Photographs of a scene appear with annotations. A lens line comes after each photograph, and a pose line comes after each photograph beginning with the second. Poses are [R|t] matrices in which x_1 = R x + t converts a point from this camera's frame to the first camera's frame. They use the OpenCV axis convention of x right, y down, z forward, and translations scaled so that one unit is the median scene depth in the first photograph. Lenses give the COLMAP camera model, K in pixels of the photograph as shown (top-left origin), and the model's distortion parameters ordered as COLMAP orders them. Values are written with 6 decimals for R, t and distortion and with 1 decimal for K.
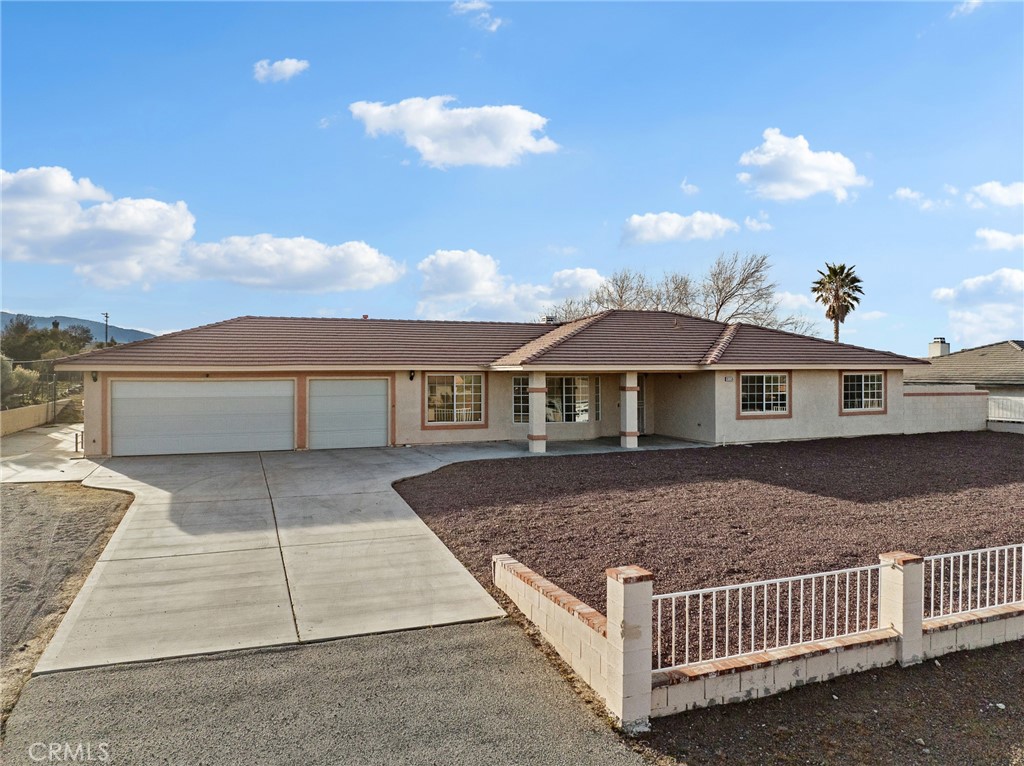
lens RADIAL K [[745.1, 0, 529.9], [0, 745.1, 382.2], [0, 0, 1]] dist [-0.039835, 0.017053]
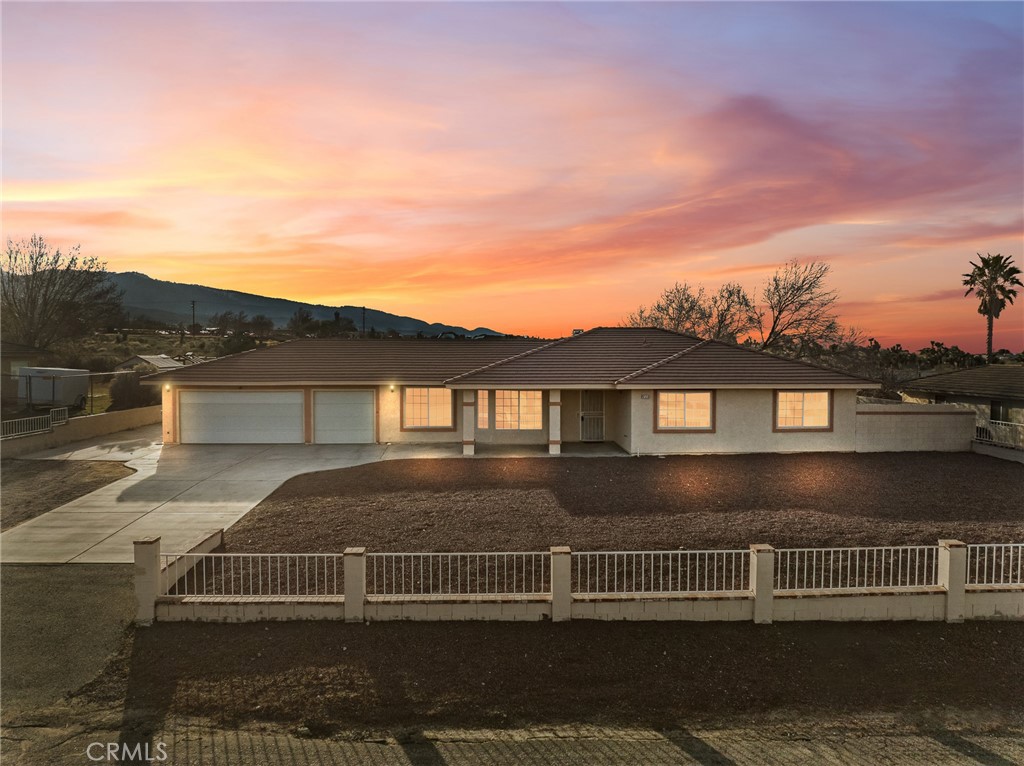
lens RADIAL K [[730.3, 0, 512.6], [0, 730.3, 371.9], [0, 0, 1]] dist [-0.061242, 0.036635]
pose [[0.939348, 0.011660, -0.342767, 0.452250], [-0.008400, 0.999904, 0.010994, -0.052176], [0.342862, -0.007448, 0.939356, -0.099827]]
